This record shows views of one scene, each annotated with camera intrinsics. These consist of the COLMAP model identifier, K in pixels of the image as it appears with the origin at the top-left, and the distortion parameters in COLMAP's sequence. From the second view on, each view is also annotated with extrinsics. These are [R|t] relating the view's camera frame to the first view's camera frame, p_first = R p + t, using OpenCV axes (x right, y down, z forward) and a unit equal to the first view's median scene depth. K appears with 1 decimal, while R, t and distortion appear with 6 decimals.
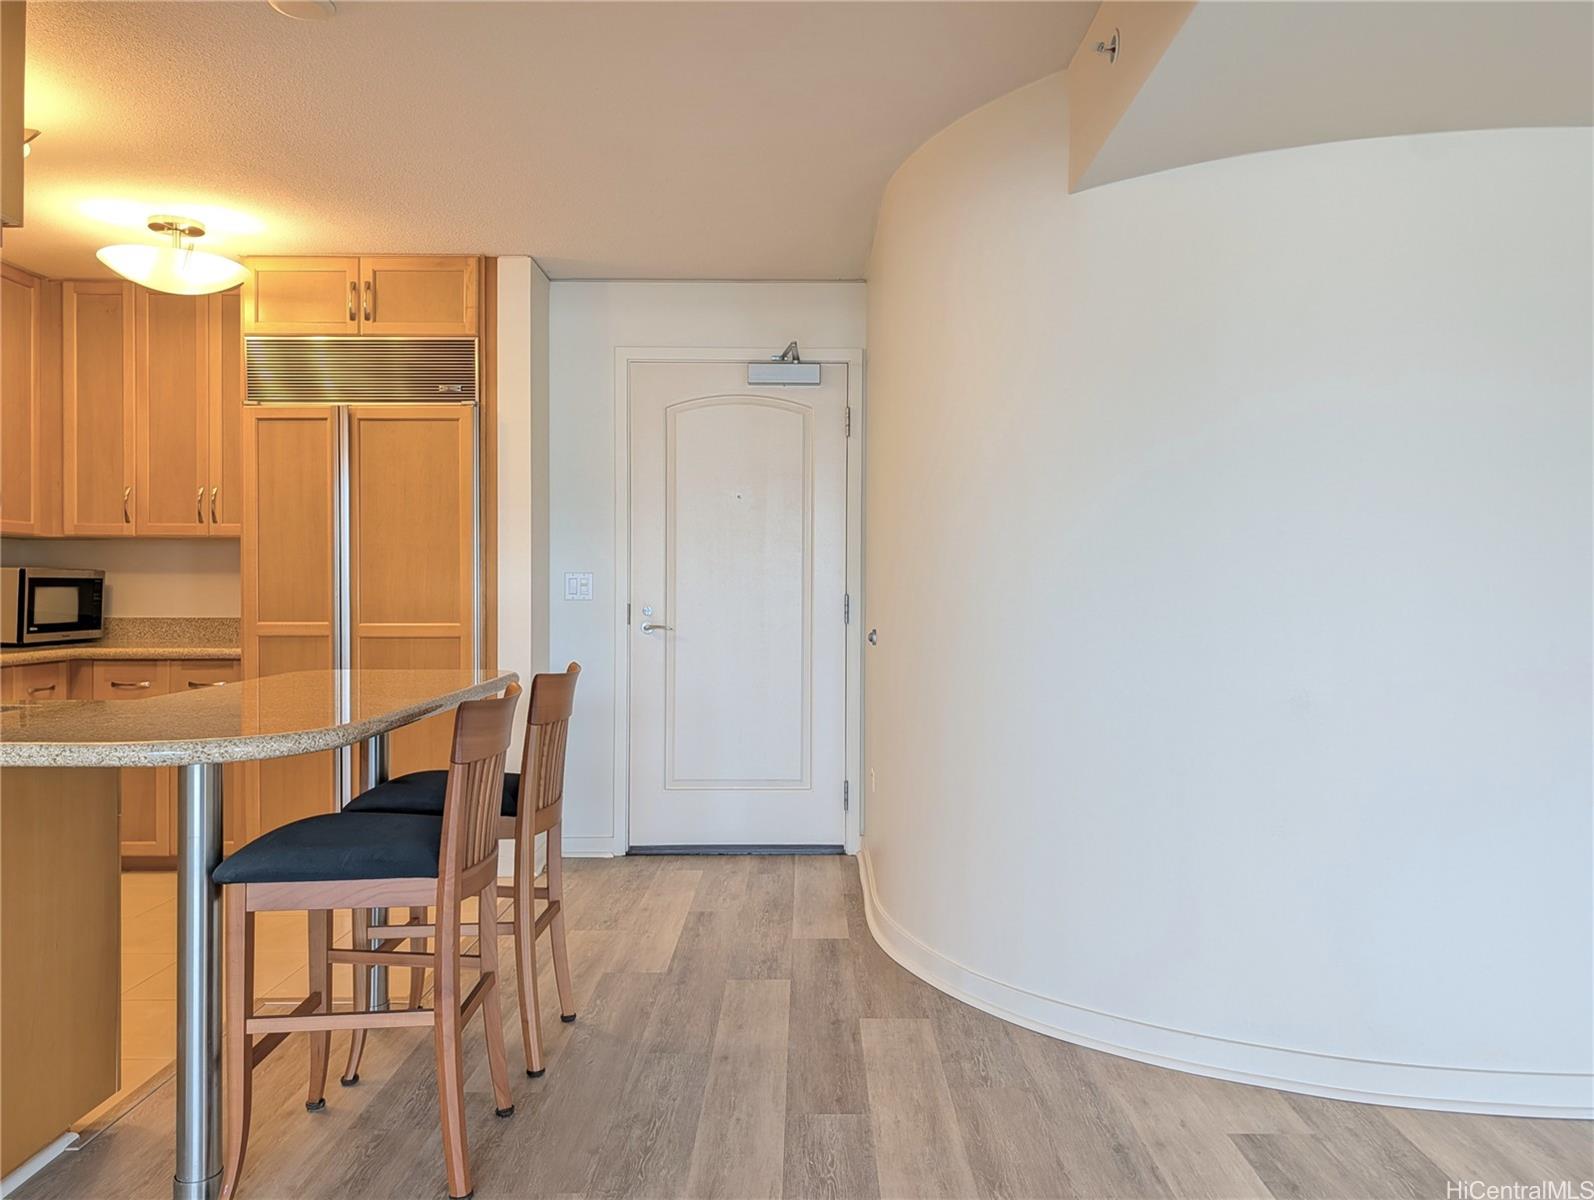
lens RADIAL K [[1131.9, 0, 797.0], [0, 1131.9, 600.0], [0, 0, 1]] dist [0.001652, -0.001201]
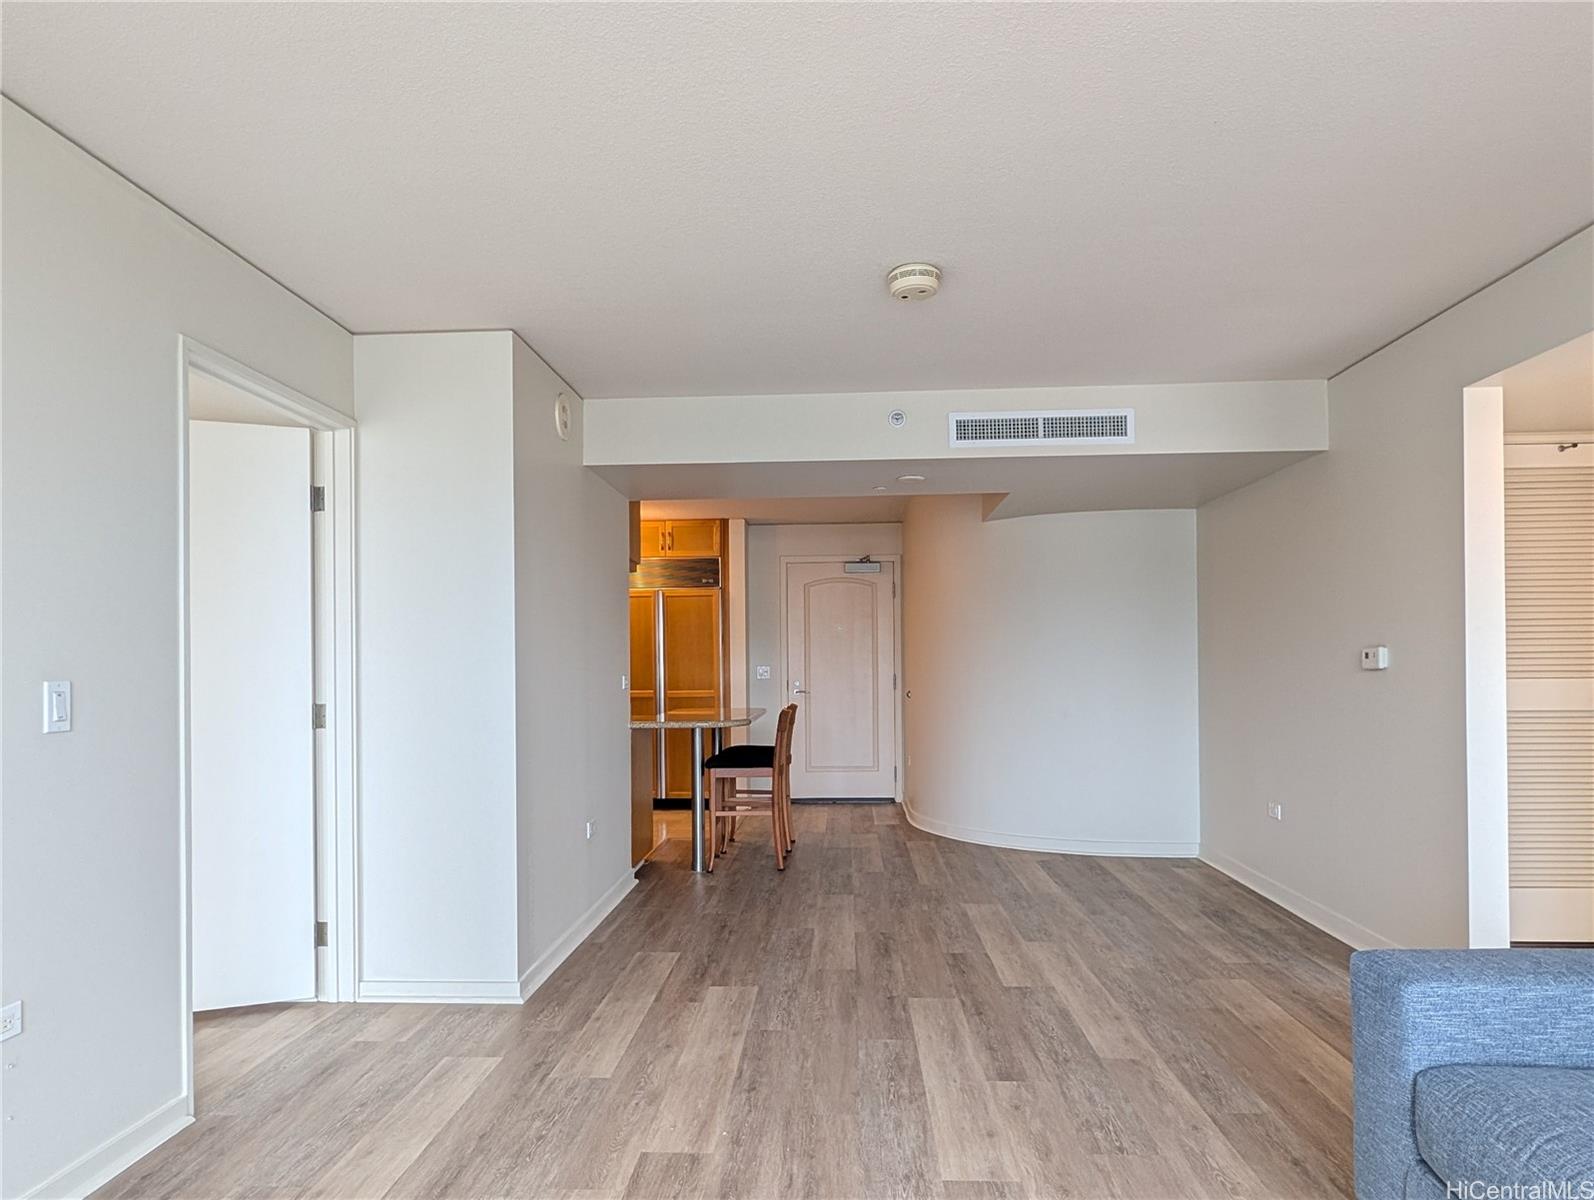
lens RADIAL K [[961.9, 0, 796.8], [0, 961.9, 659.5], [0, 0, 1]] dist [-0.001158, 0.001720]
pose [[0.998943, -0.013889, -0.043828, -0.060043], [0.013073, 0.999737, -0.018833, -0.002223], [0.044078, 0.018240, 0.998862, -0.790295]]
